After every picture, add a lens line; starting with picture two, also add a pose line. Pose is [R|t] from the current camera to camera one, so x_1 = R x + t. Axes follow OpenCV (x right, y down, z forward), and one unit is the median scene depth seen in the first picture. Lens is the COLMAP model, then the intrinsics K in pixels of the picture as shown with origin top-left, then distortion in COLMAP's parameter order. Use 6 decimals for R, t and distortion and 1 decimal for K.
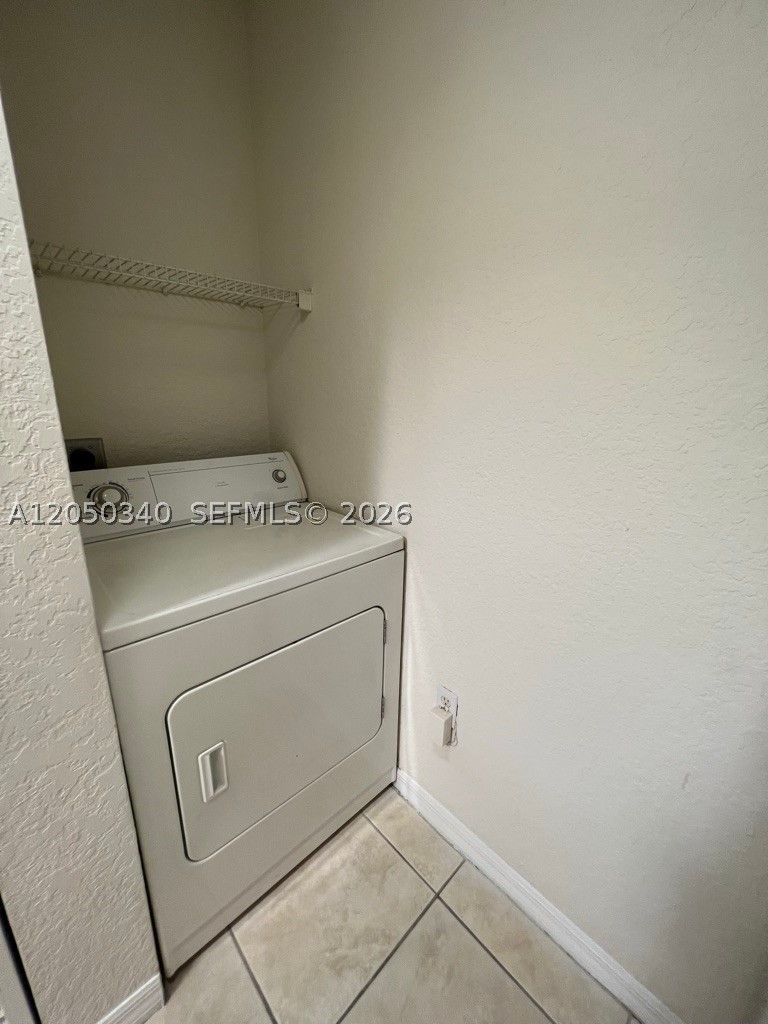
lens RADIAL K [[410.1, 0, 385.9], [0, 410.1, 510.6], [0, 0, 1]] dist [-0.003529, 0.000696]
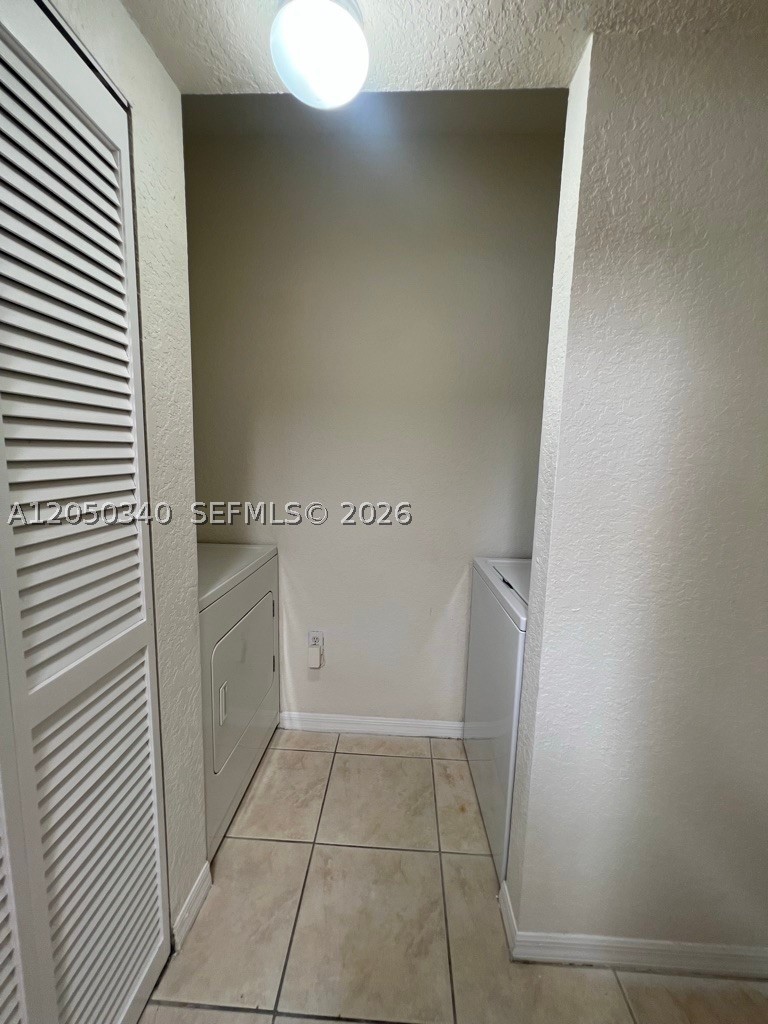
lens RADIAL K [[410.1, 0, 385.9], [0, 410.1, 510.6], [0, 0, 1]] dist [-0.003529, 0.000696]
pose [[0.730067, -0.093437, 0.676957, -0.726582], [0.178678, 0.982248, -0.057122, 0.093785], [-0.659603, 0.162660, 0.733802, -0.504153]]
